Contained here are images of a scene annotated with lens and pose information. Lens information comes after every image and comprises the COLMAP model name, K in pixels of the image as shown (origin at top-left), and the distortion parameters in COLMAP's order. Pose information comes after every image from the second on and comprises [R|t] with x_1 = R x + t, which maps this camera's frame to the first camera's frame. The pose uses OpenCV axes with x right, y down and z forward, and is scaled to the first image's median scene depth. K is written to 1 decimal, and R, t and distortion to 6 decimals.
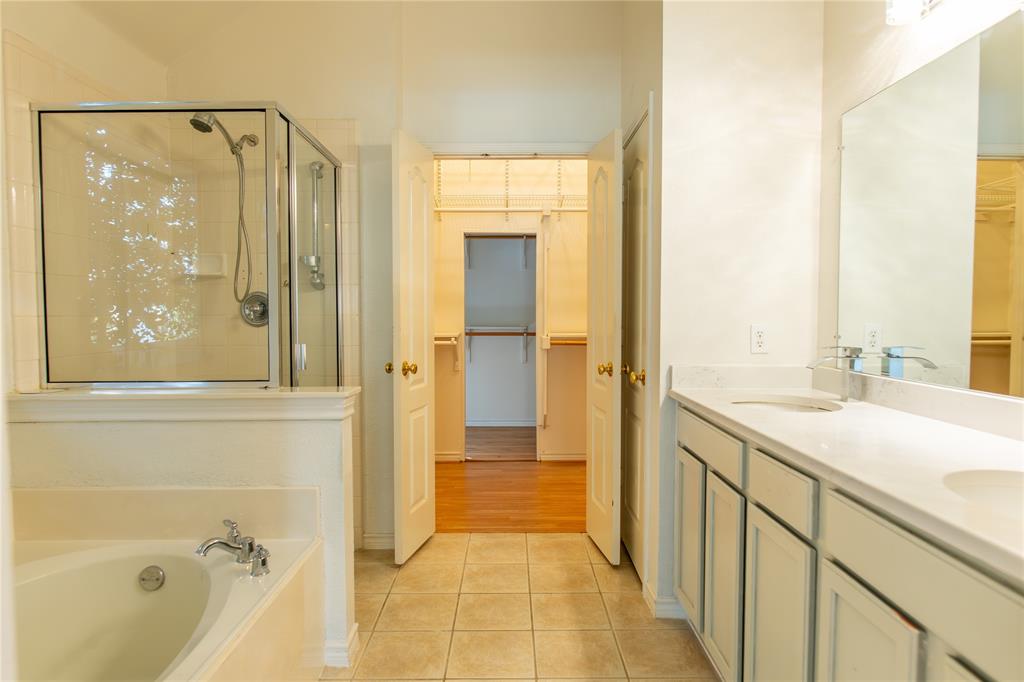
lens RADIAL K [[604.5, 0, 512.1], [0, 604.5, 336.6], [0, 0, 1]] dist [-0.003527, -0.000080]
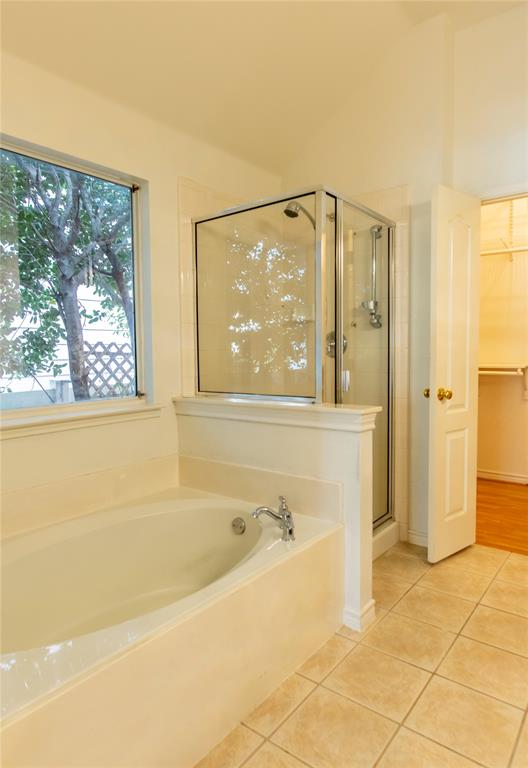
lens RADIAL K [[478.0, 0, 262.3], [0, 478.0, 376.2], [0, 0, 1]] dist [0.001061, 0.001269]
pose [[0.783021, 0.025462, -0.621474, 0.130018], [-0.013928, 0.999629, 0.023407, 0.002420], [0.621839, -0.009672, 0.783085, 0.087957]]
